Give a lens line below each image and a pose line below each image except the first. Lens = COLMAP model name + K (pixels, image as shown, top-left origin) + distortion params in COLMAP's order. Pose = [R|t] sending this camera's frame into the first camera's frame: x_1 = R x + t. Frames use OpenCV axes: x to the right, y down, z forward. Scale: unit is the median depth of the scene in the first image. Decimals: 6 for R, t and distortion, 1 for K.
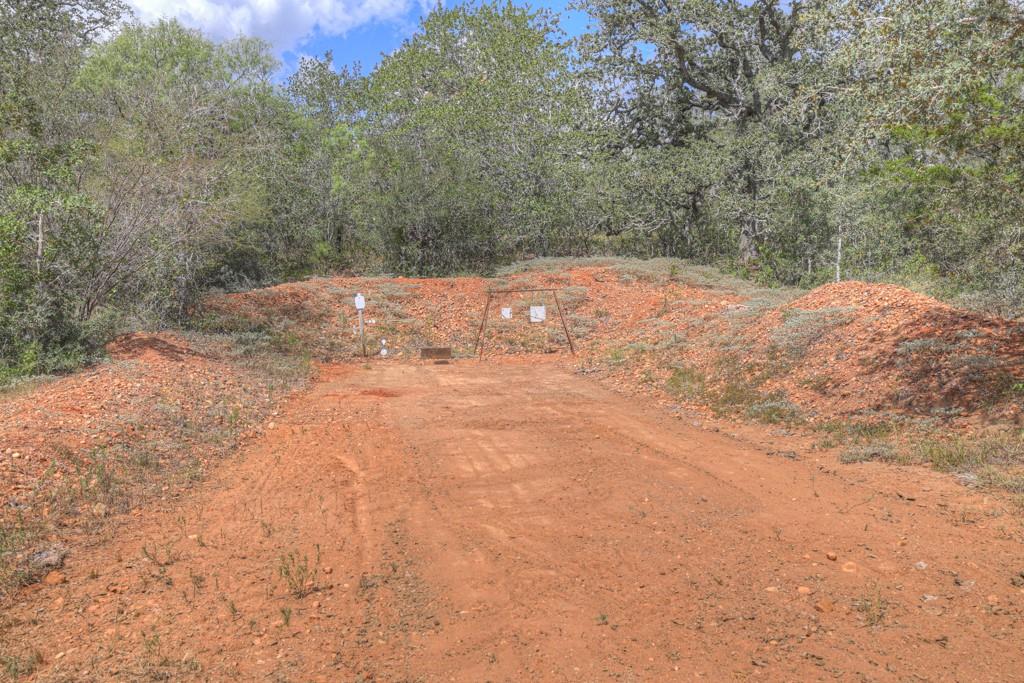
lens RADIAL K [[1033.0, 0, 511.9], [0, 1033.0, 342.7], [0, 0, 1]] dist [0.098723, 0.000000]
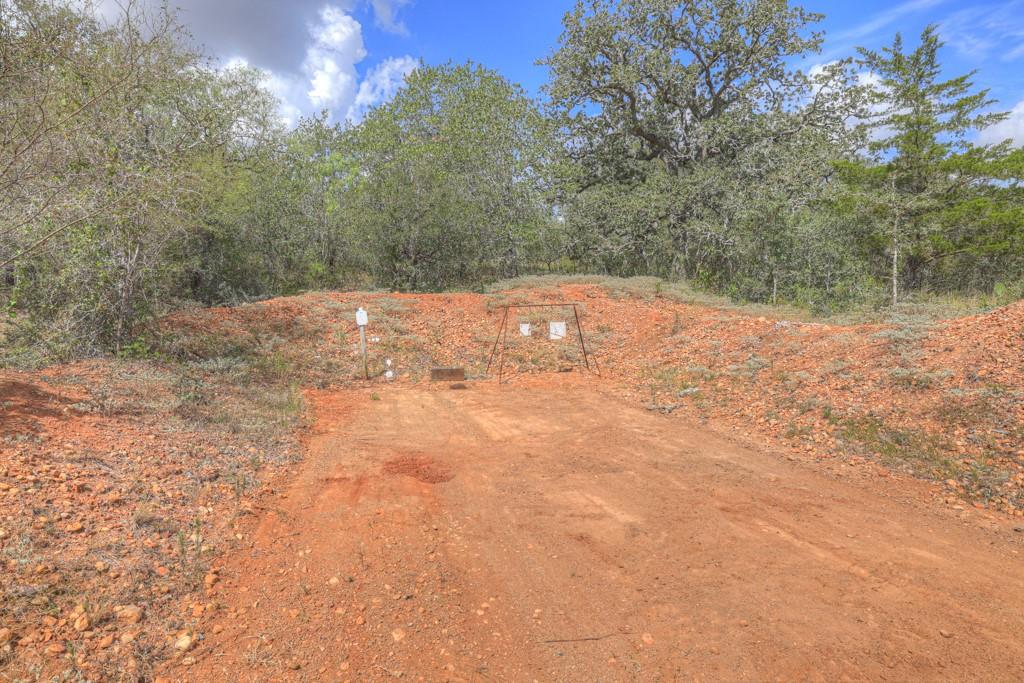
lens RADIAL K [[617.9, 0, 512.8], [0, 617.9, 337.9], [0, 0, 1]] dist [-0.003321, -0.000287]
pose [[0.992009, -0.002094, 0.126153, -0.076399], [0.002429, 0.999994, -0.002502, -0.018107], [-0.126147, 0.002788, 0.992008, 0.413365]]
